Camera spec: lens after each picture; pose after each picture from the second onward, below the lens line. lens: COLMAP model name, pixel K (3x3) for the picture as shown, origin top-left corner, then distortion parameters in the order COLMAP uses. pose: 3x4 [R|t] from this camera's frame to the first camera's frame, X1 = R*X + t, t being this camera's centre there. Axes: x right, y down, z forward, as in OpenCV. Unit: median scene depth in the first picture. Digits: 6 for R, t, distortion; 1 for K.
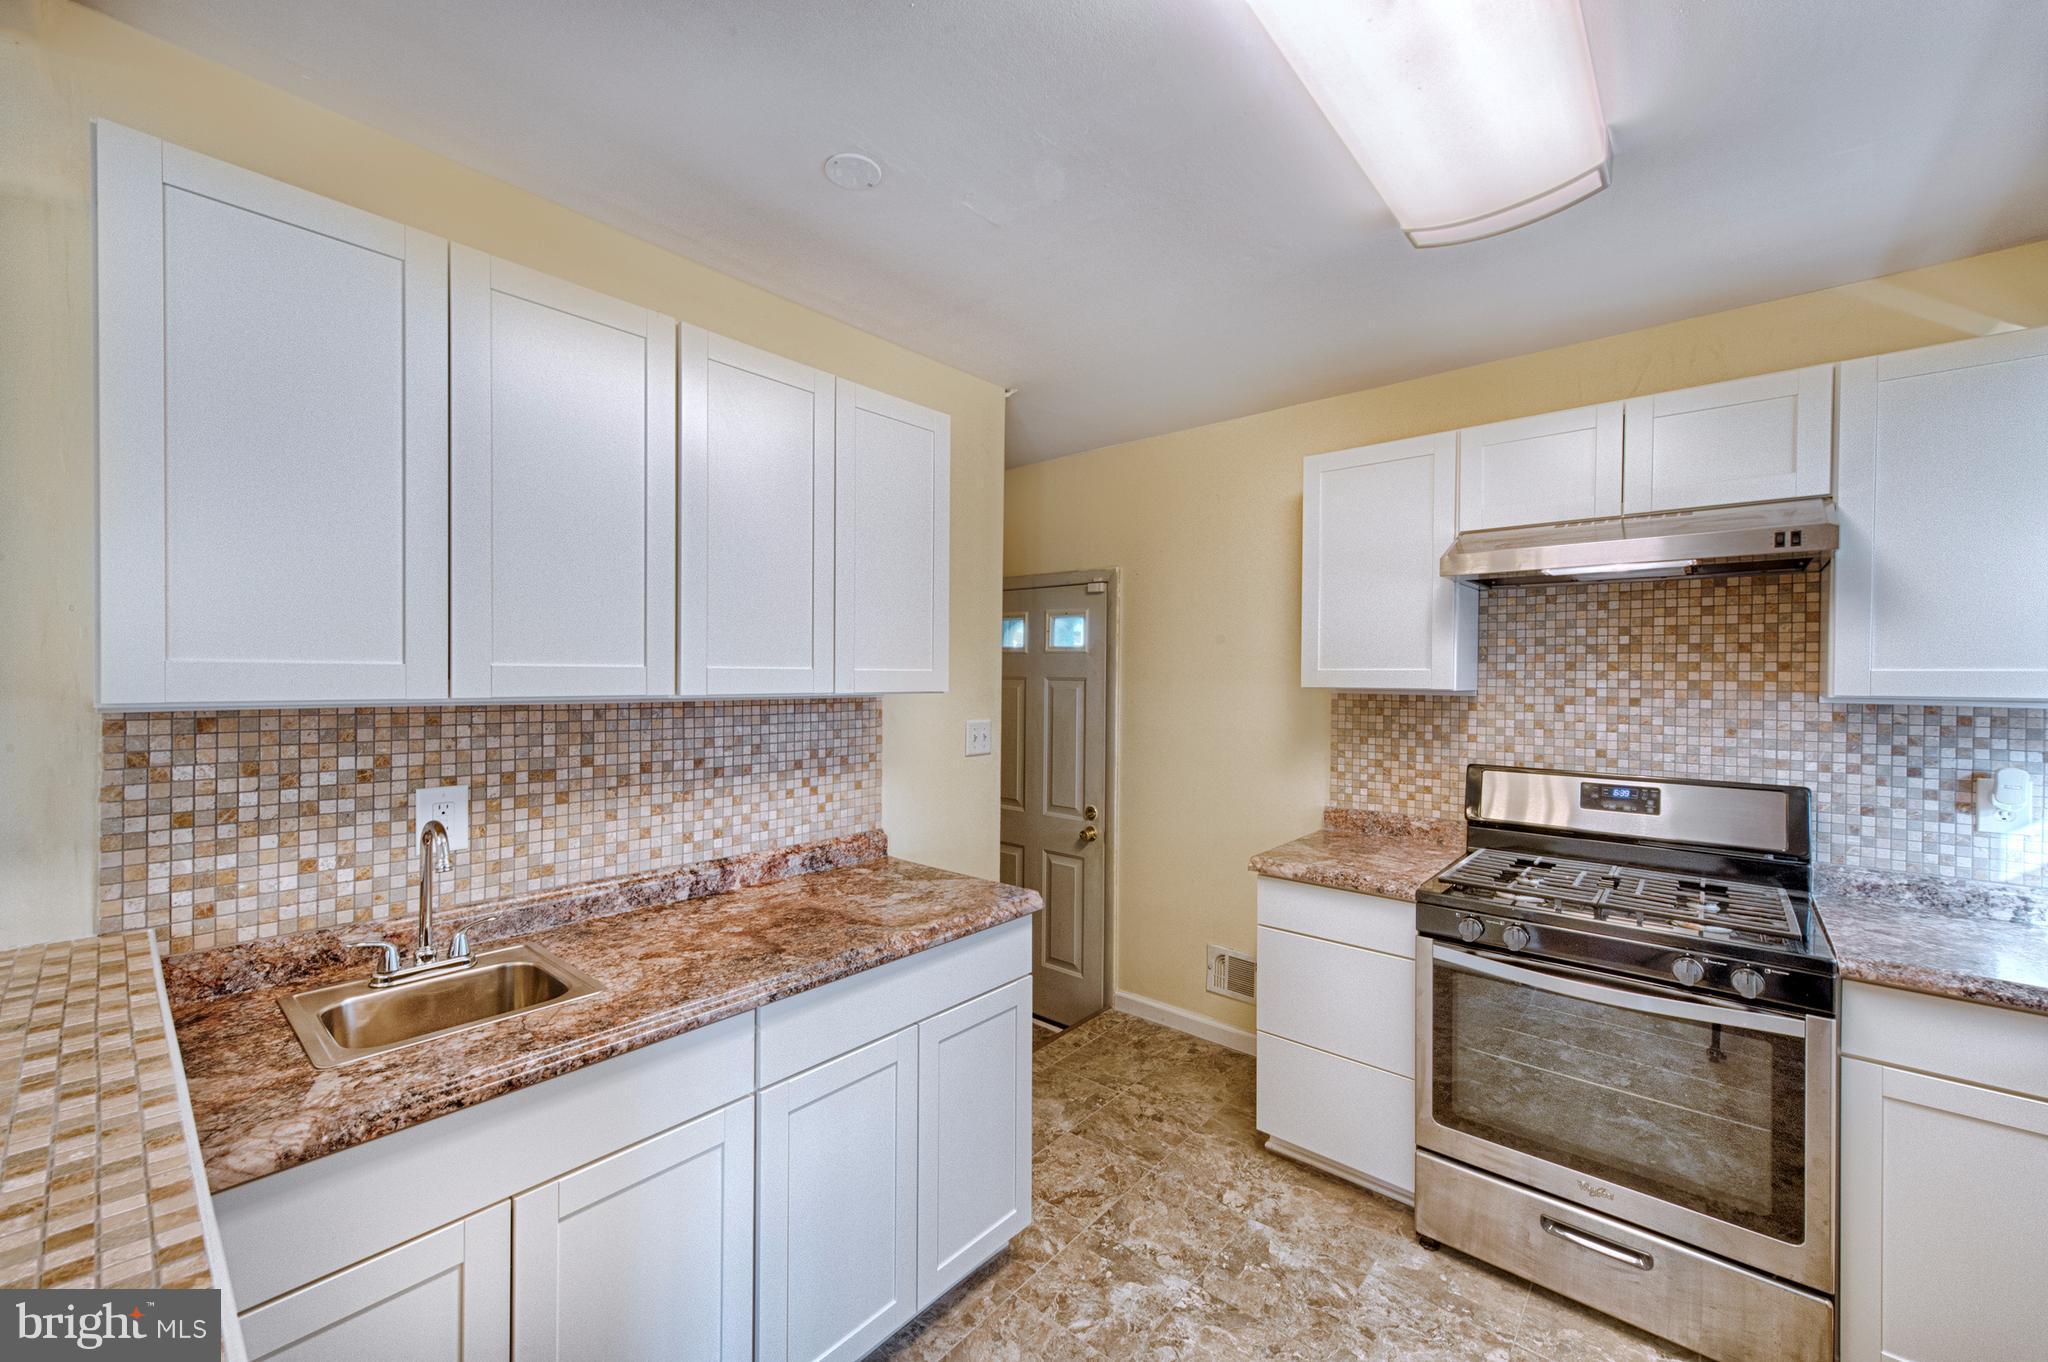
lens RADIAL K [[808.7, 0, 1044.4], [0, 808.7, 666.6], [0, 0, 1]] dist [0.016999, -0.001658]
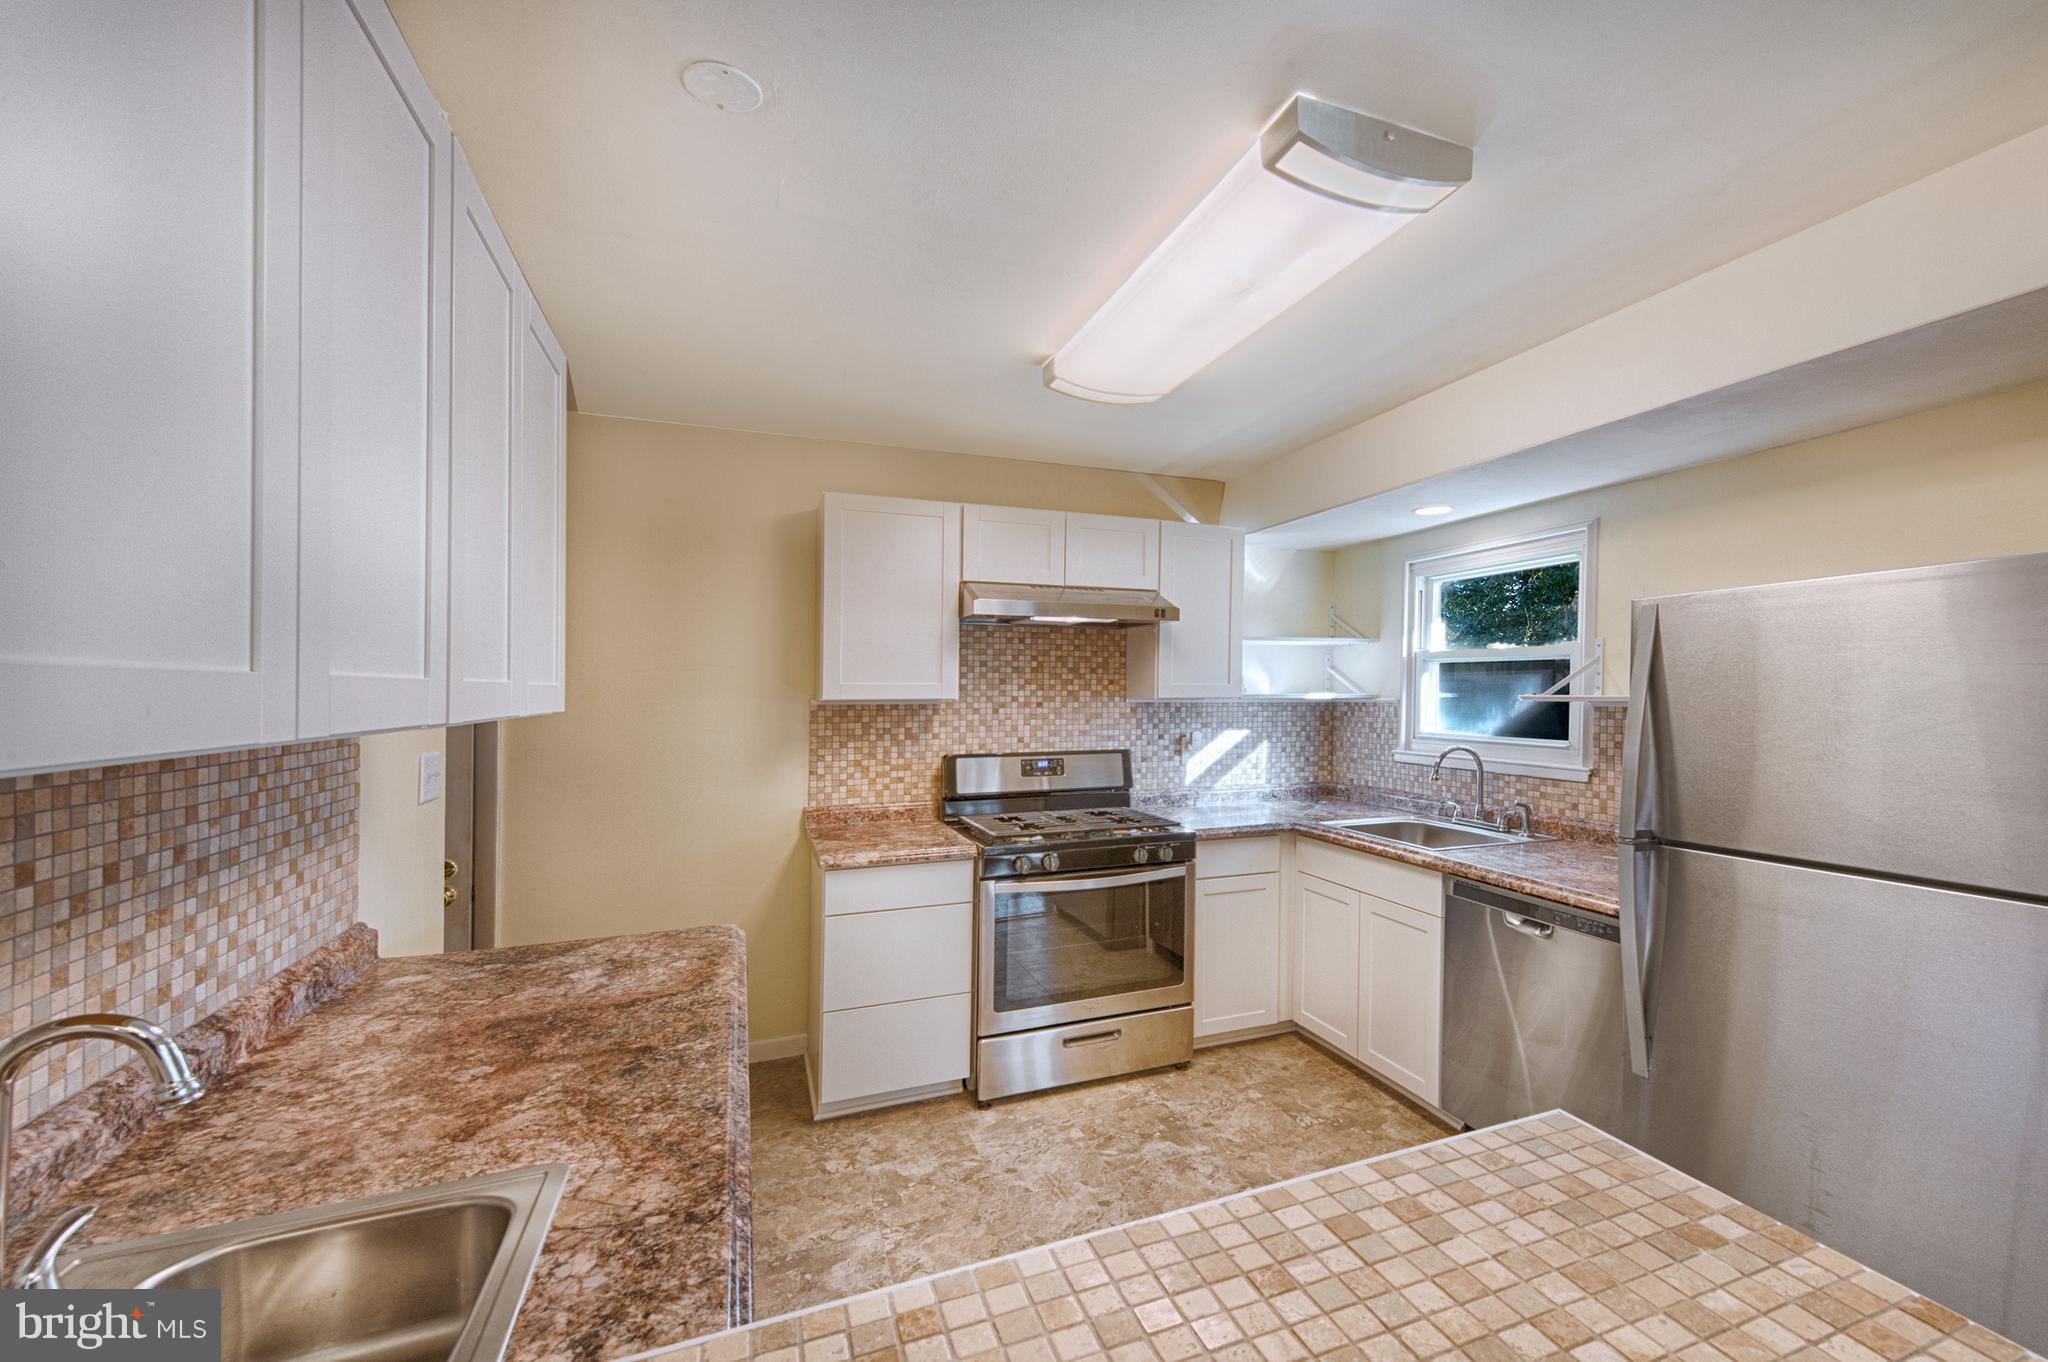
lens RADIAL K [[808.7, 0, 1043.9], [0, 808.7, 689.7], [0, 0, 1]] dist [0.016999, -0.001658]
pose [[0.516941, -0.005986, 0.856000, -0.609859], [-0.003705, 0.999951, 0.009230, 0.000763], [-0.856013, -0.007943, 0.516893, 0.216382]]
